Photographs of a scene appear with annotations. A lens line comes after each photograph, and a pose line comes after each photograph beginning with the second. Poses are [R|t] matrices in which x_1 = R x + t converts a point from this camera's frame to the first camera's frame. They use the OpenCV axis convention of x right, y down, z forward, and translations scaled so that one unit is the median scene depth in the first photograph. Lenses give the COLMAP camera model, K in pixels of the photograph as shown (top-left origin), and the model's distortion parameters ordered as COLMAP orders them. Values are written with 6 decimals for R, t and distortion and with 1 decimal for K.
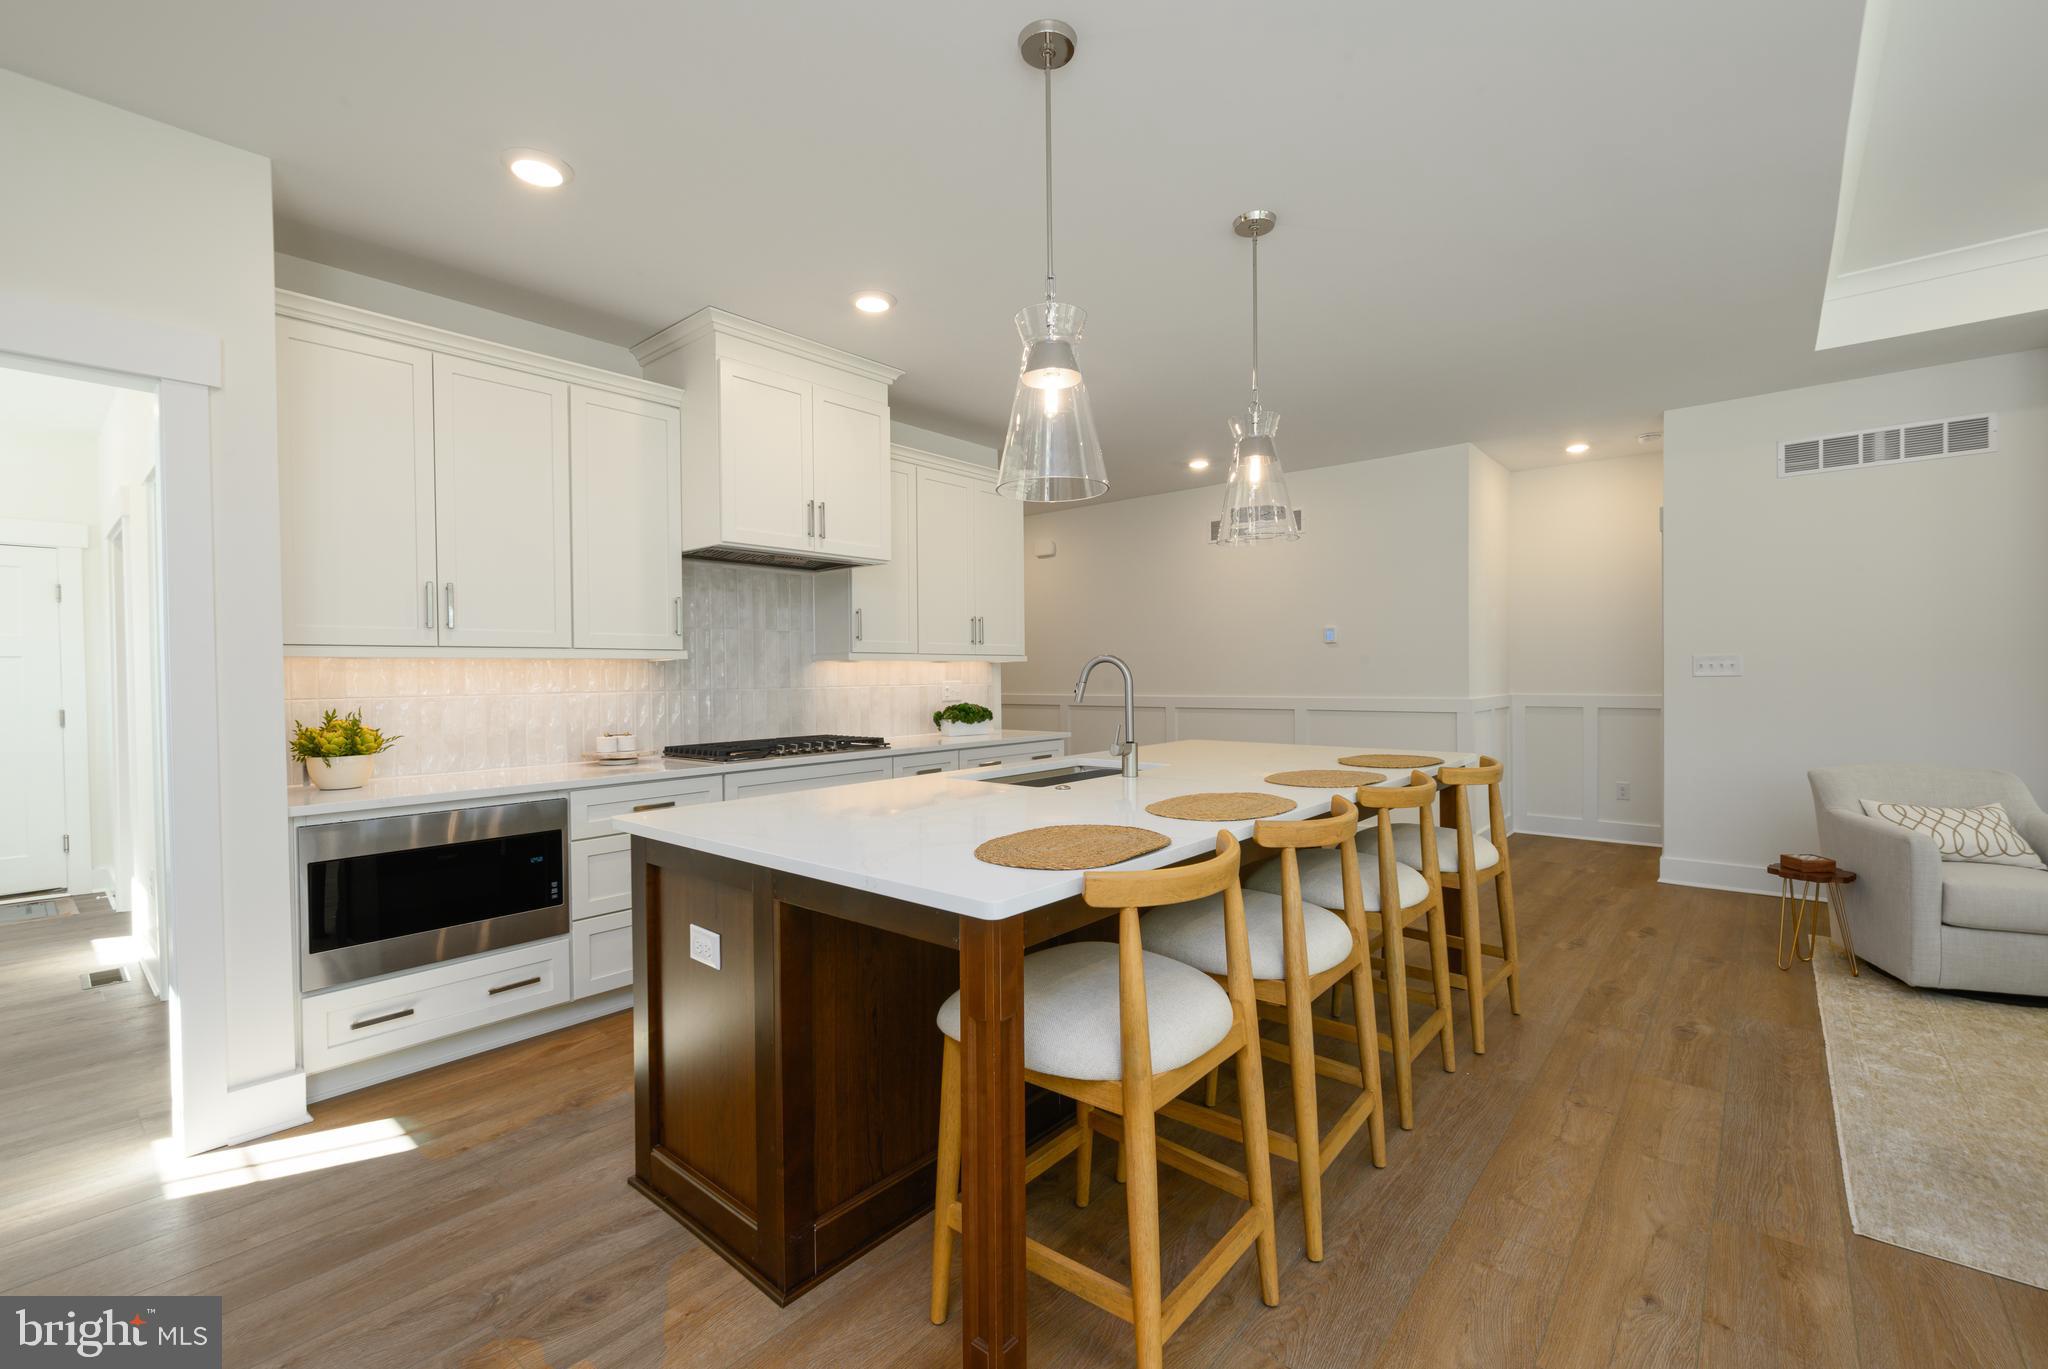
lens RADIAL K [[874.0, 0, 1018.7], [0, 874.0, 682.7], [0, 0, 1]] dist [0.001127, -0.000198]
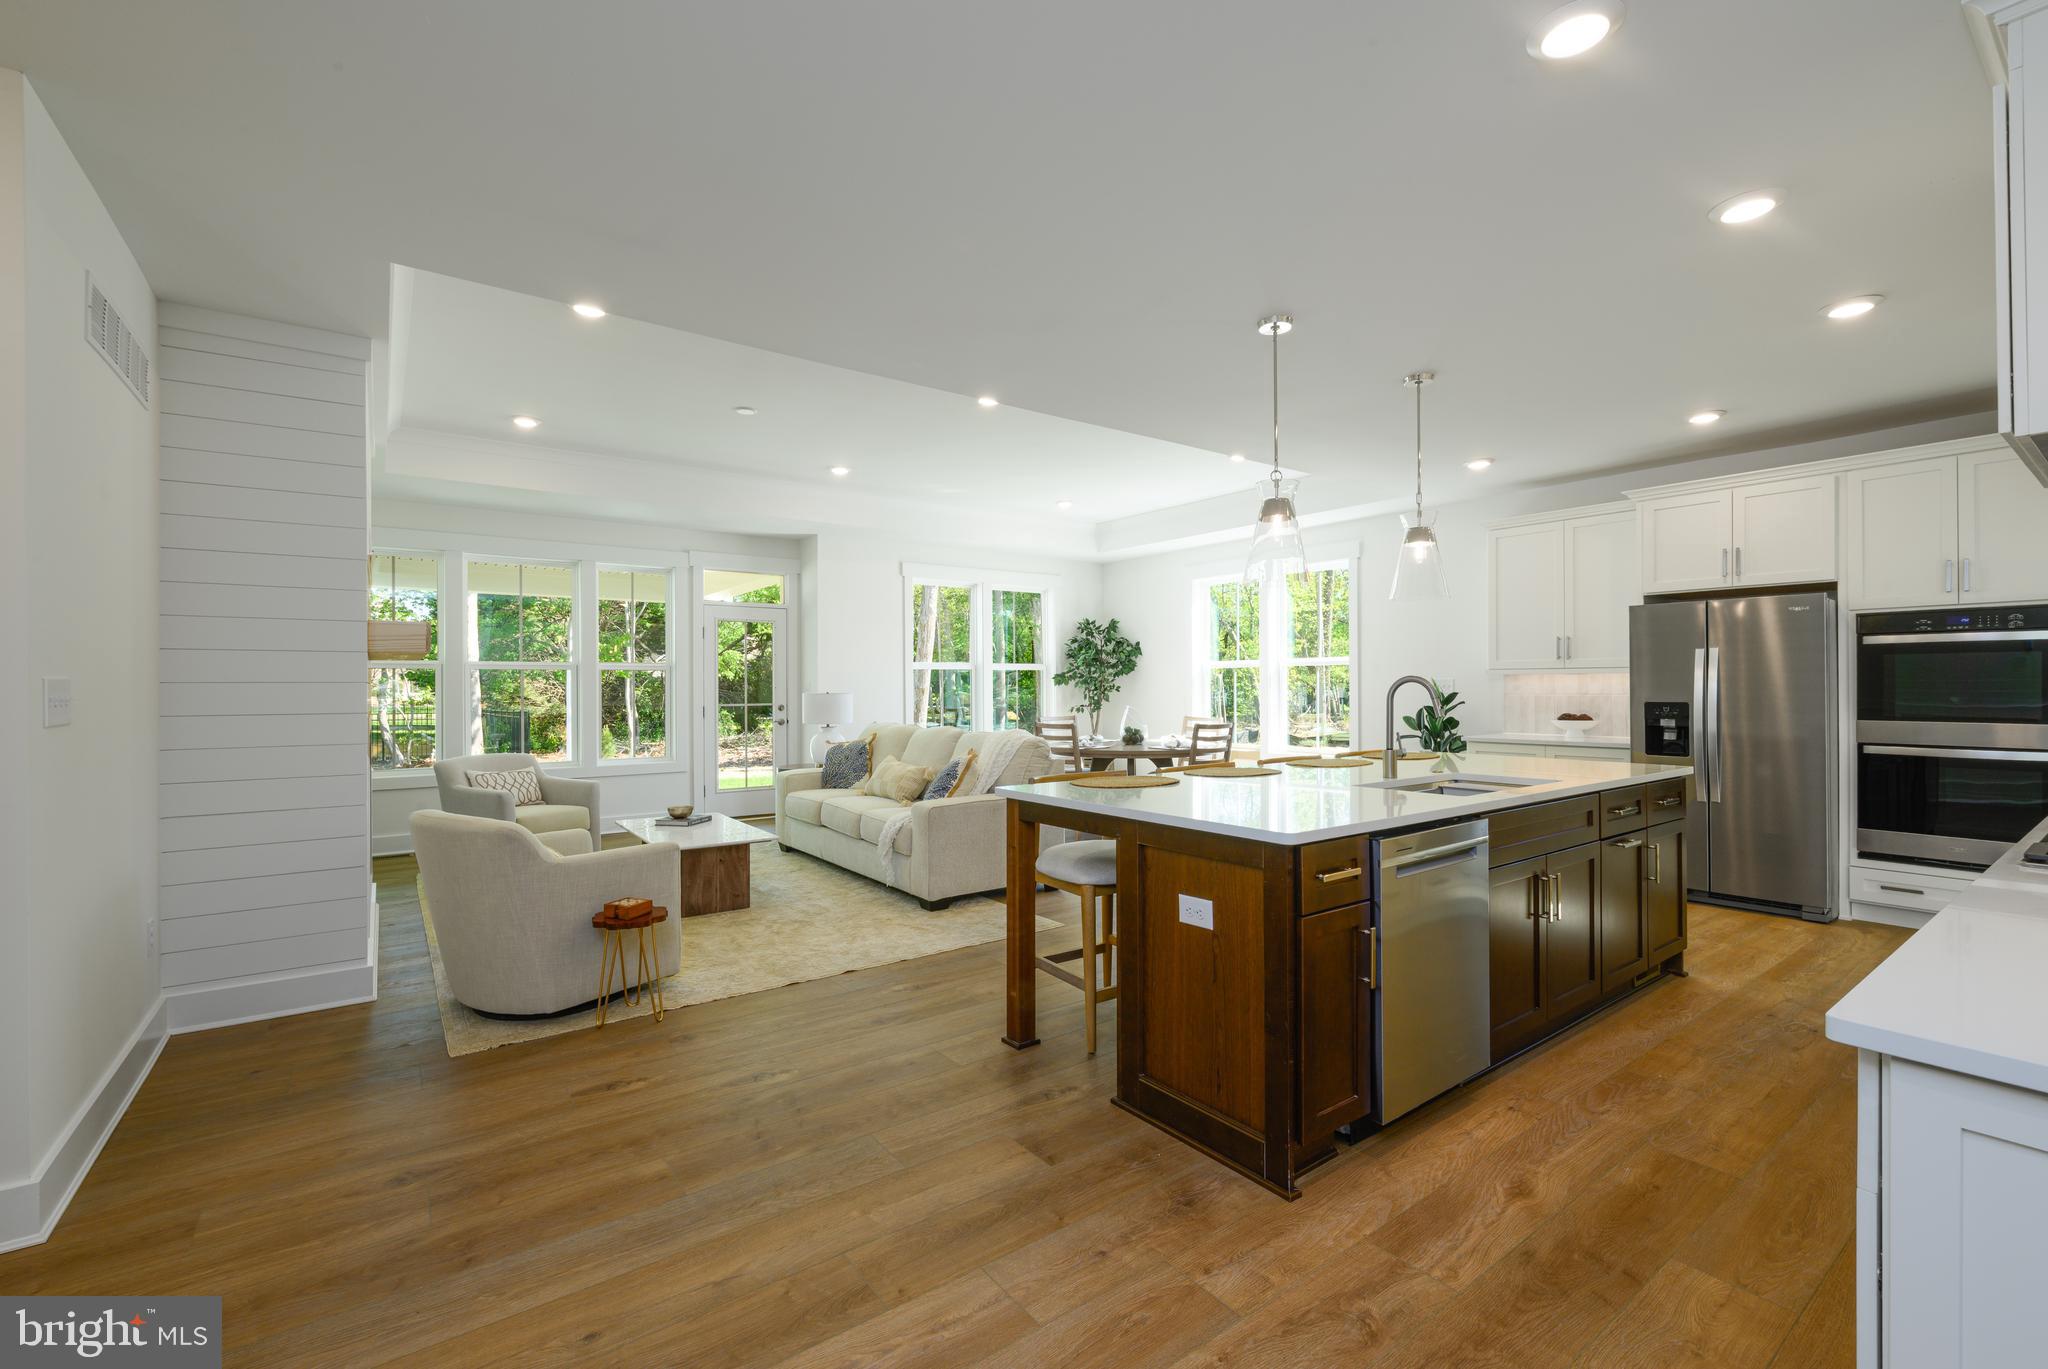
lens RADIAL K [[874.0, 0, 1018.7], [0, 874.0, 682.7], [0, 0, 1]] dist [0.001127, -0.000198]
pose [[-0.974900, 0.016621, 0.222021, 0.325916], [0.018374, 0.999814, 0.005836, -0.035733], [-0.221882, 0.009769, -0.975025, 2.068281]]
